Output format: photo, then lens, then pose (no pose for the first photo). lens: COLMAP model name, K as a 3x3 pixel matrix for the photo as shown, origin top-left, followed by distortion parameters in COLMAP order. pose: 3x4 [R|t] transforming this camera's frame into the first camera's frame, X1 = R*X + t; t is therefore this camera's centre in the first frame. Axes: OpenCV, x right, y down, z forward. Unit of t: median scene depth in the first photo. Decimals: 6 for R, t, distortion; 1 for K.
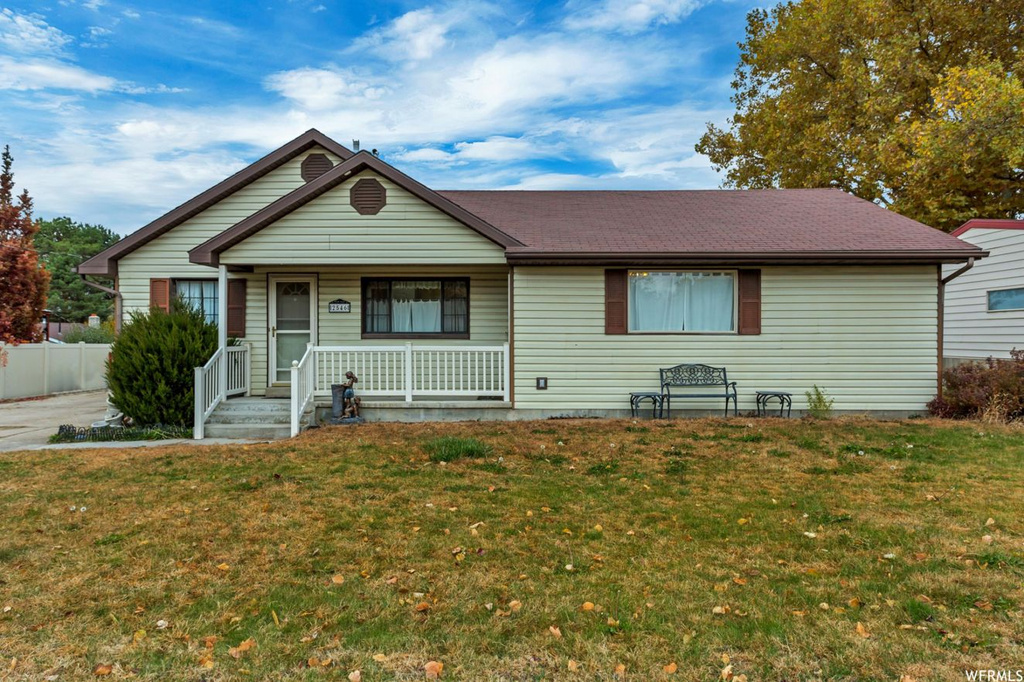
lens RADIAL K [[665.1, 0, 508.1], [0, 665.1, 336.2], [0, 0, 1]] dist [0.028914, 0.004050]
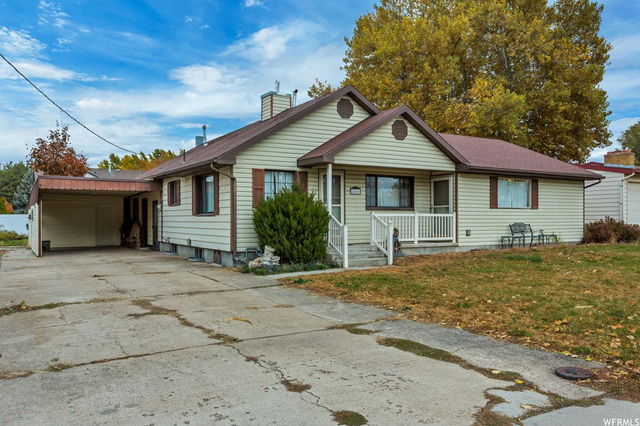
lens RADIAL K [[495.6, 0, 320.5], [0, 495.6, 215.8], [0, 0, 1]] dist [0.011021, 0.002216]
pose [[0.853528, 0.001156, 0.521046, -1.085543], [-0.001119, 0.999999, -0.000385, 0.021259], [-0.521046, -0.000254, 0.853529, -0.024877]]
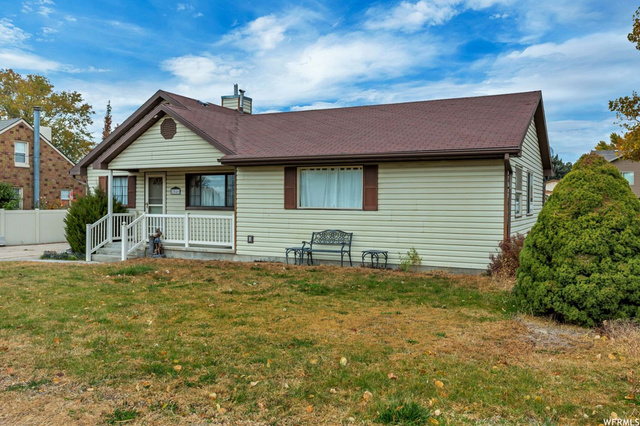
lens RADIAL K [[551.2, 0, 320.4], [0, 551.2, 211.2], [0, 0, 1]] dist [0.005685, 0.004816]
pose [[0.891595, 0.012776, -0.452654, 0.801521], [-0.007836, 0.999888, 0.012786, -0.014845], [0.452766, -0.007853, 0.891595, -0.108842]]
